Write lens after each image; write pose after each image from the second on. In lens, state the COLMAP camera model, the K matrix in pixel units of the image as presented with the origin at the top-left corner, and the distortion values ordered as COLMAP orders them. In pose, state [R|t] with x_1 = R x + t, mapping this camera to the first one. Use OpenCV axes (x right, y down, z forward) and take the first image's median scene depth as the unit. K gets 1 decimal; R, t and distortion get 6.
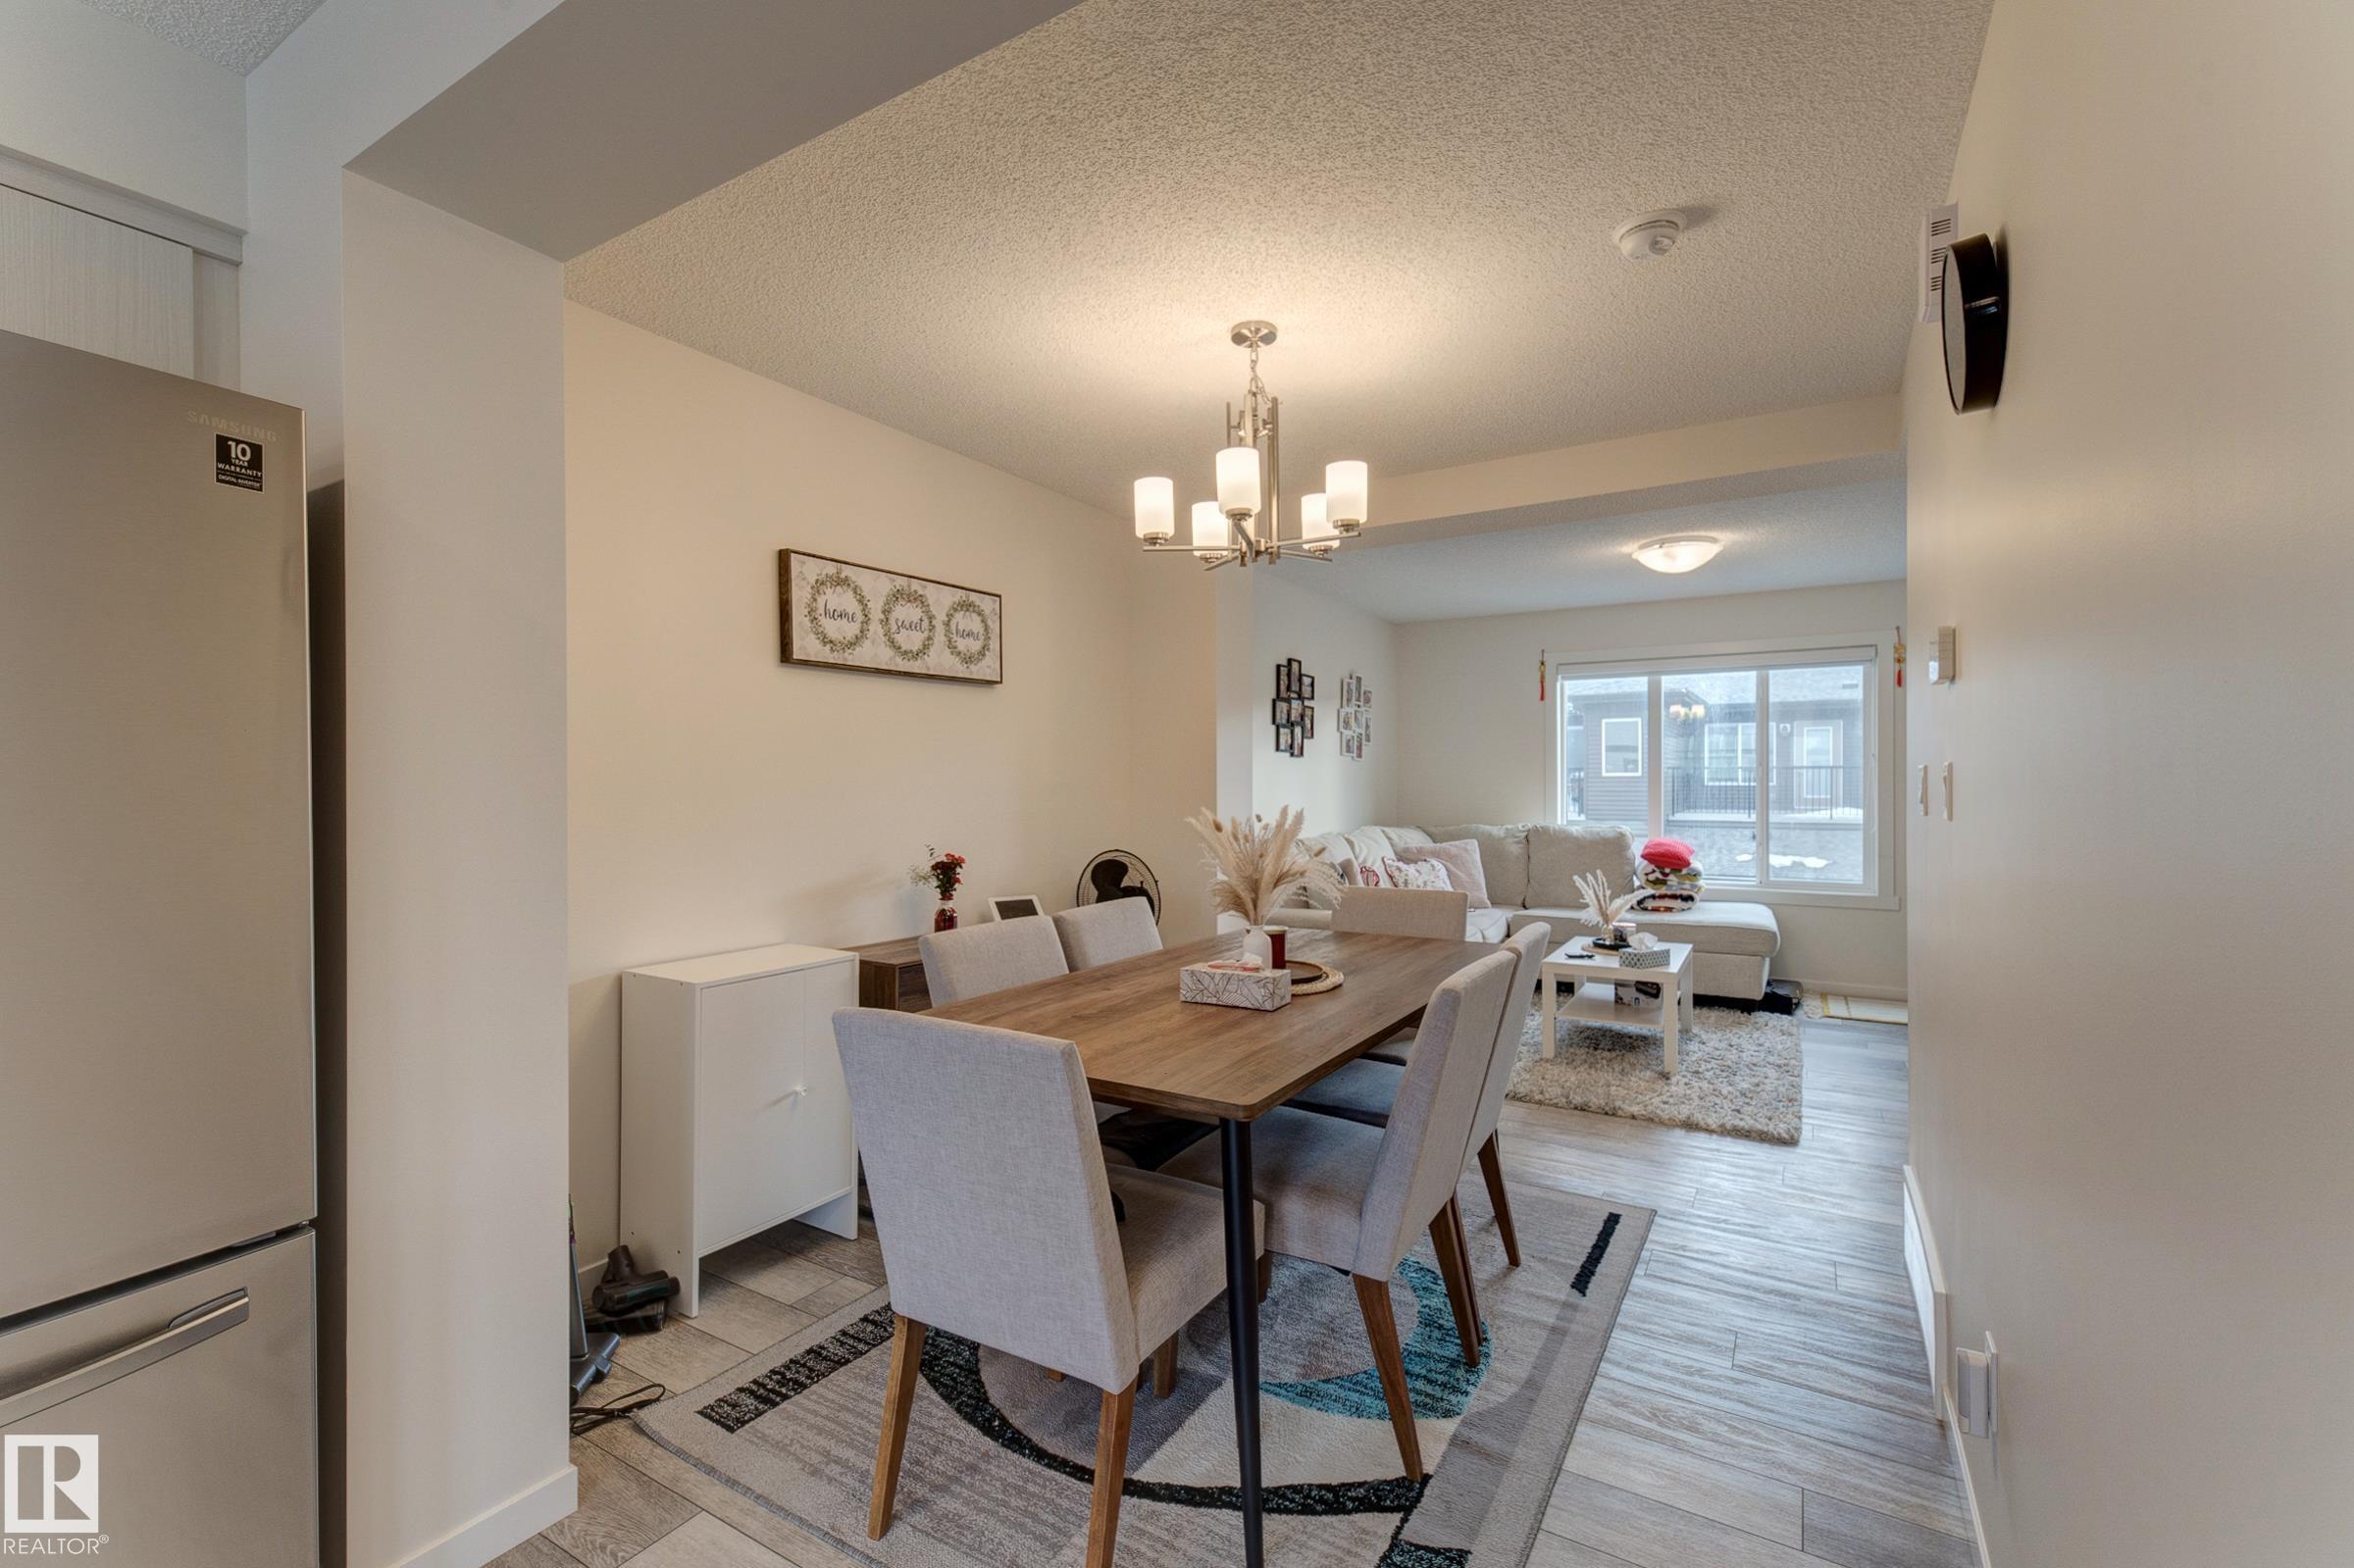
lens RADIAL K [[1015.7, 0, 1177.0], [0, 1015.7, 784.0], [0, 0, 1]] dist [-0.001907, -0.000134]
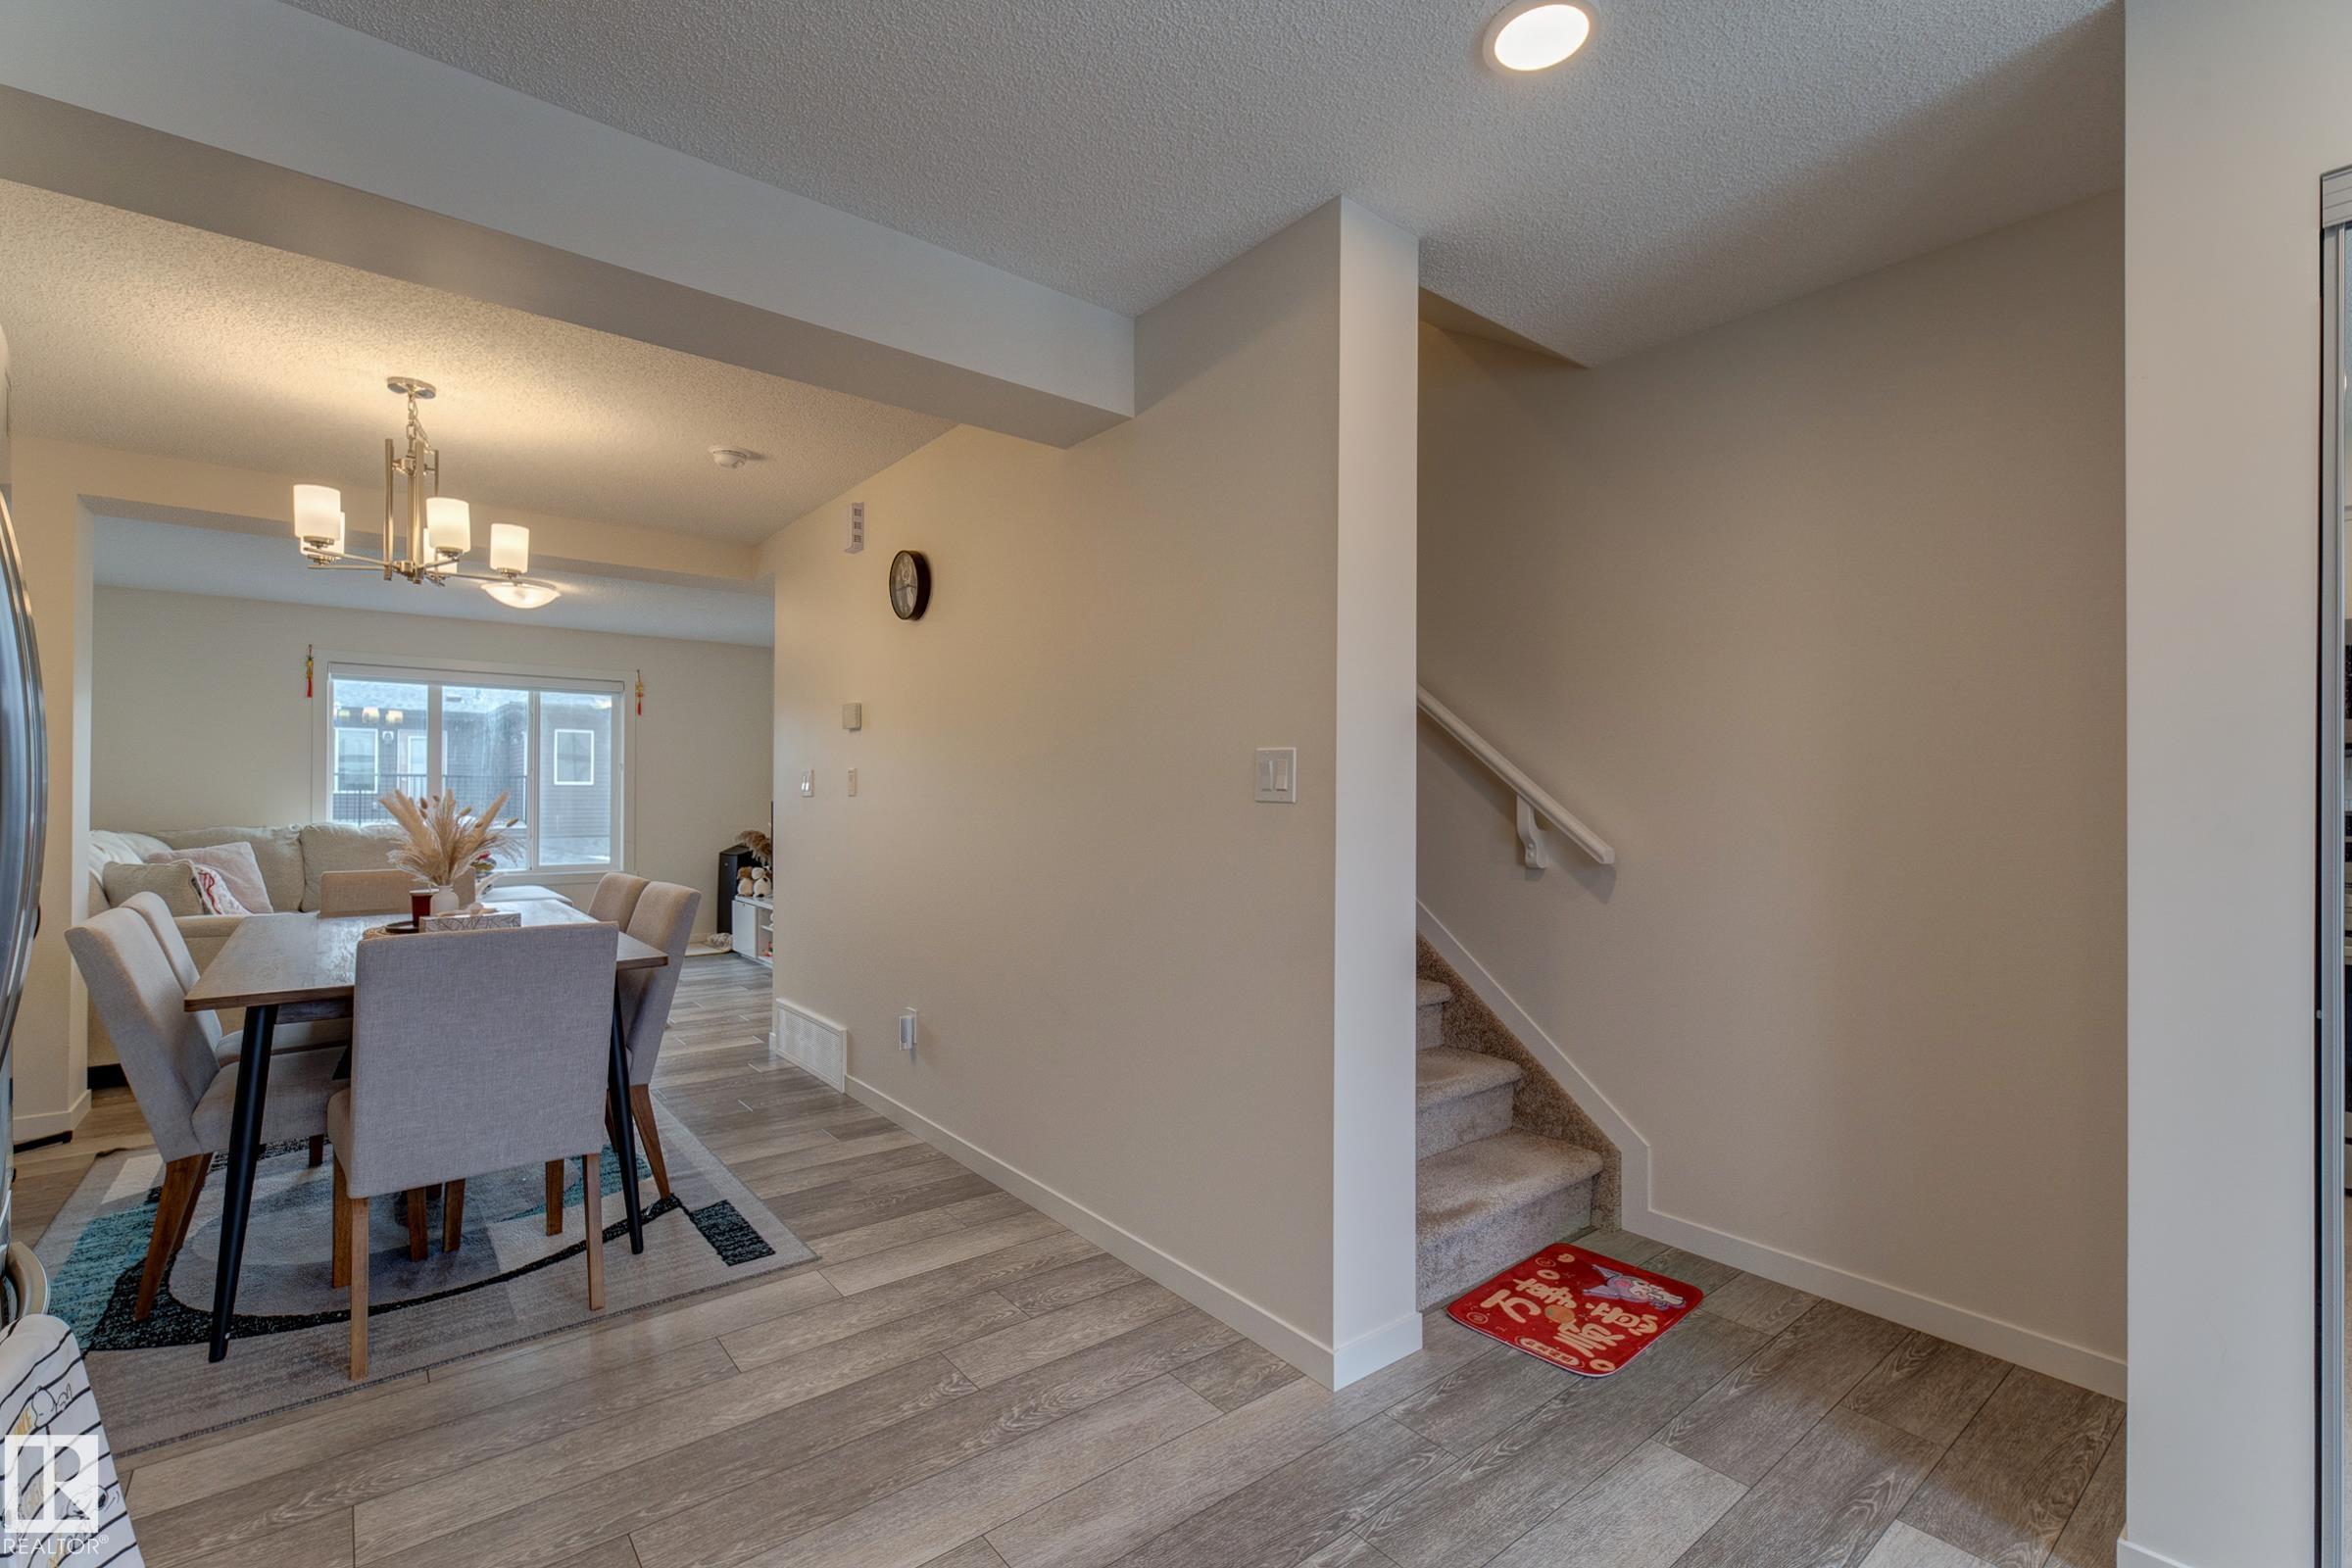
lens RADIAL K [[1015.5, 0, 1128.5], [0, 1015.5, 788.9], [0, 0, 1]] dist [0.003900, 0.000257]
pose [[0.351979, 0.010888, 0.935945, -0.560844], [-0.005670, 0.999939, -0.009500, 0.020985], [-0.935991, -0.001963, 0.352019, -0.146552]]
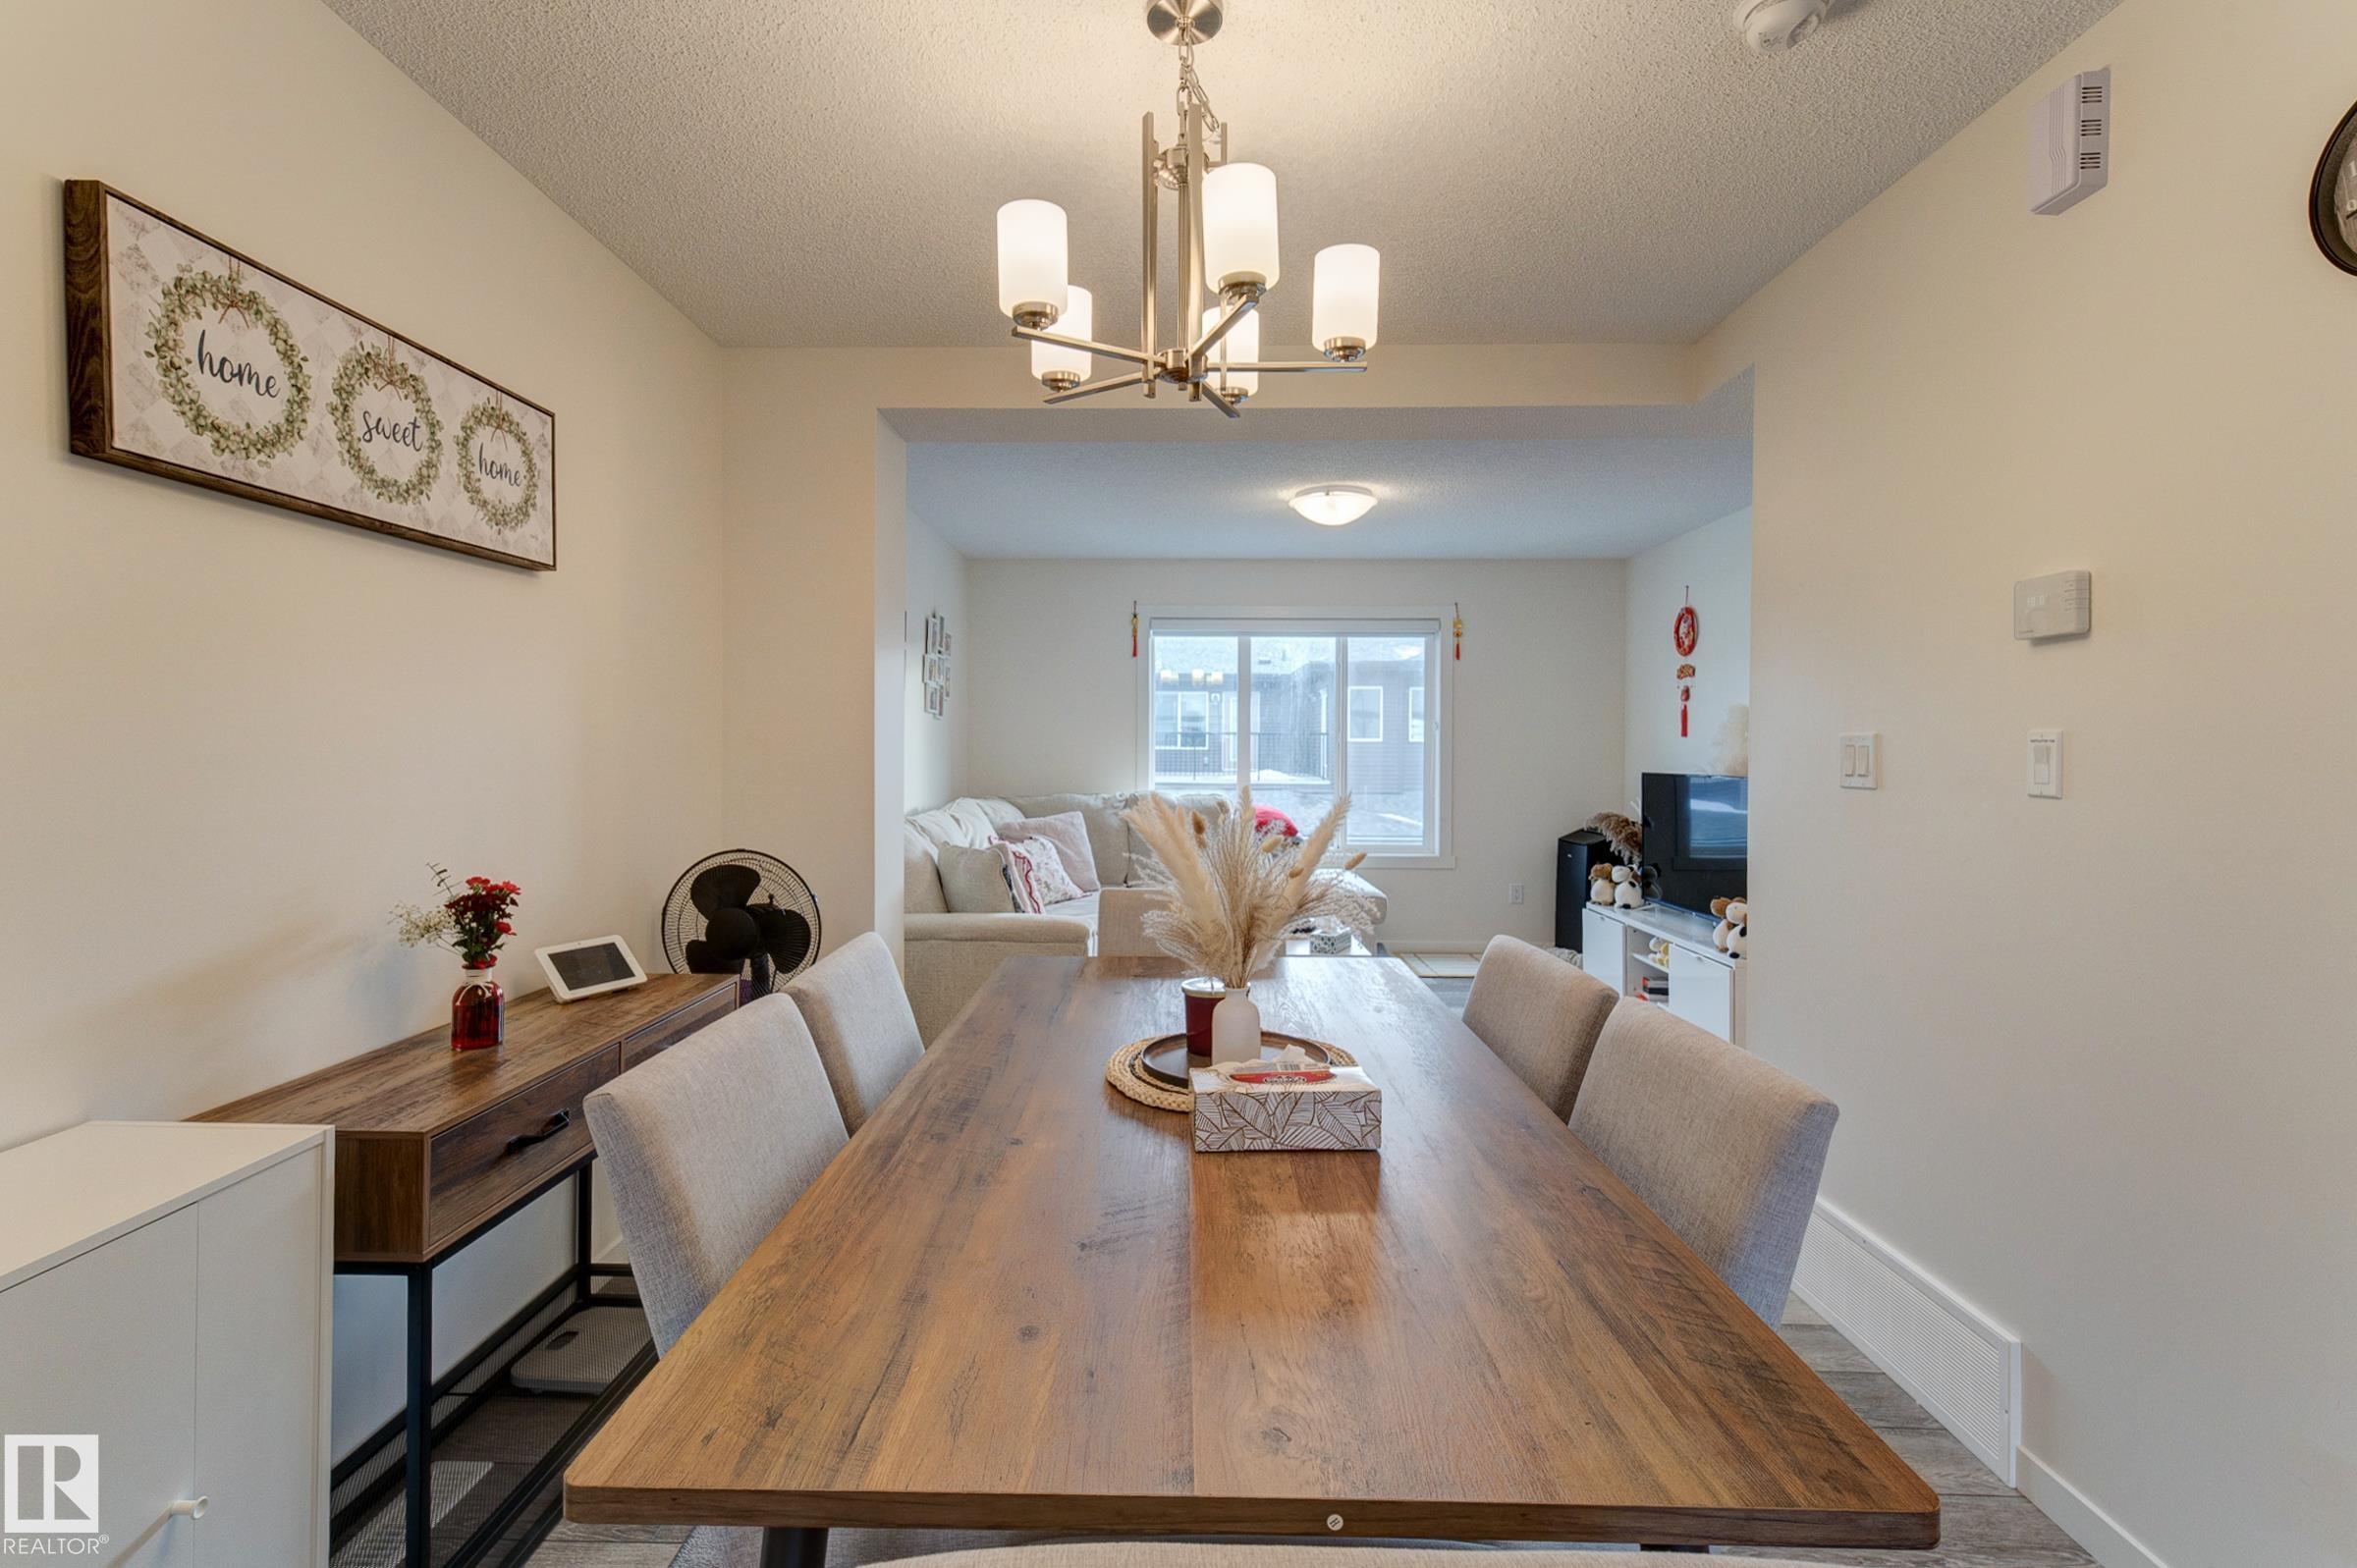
lens RADIAL K [[1054.2, 0, 1169.9], [0, 1054.2, 752.9], [0, 0, 1]] dist [0.005084, -0.000307]
pose [[0.860140, 0.003545, 0.510046, -0.196928], [-0.006985, 0.999964, 0.004829, -0.001420], [-0.510011, -0.007717, 0.860133, 0.347507]]
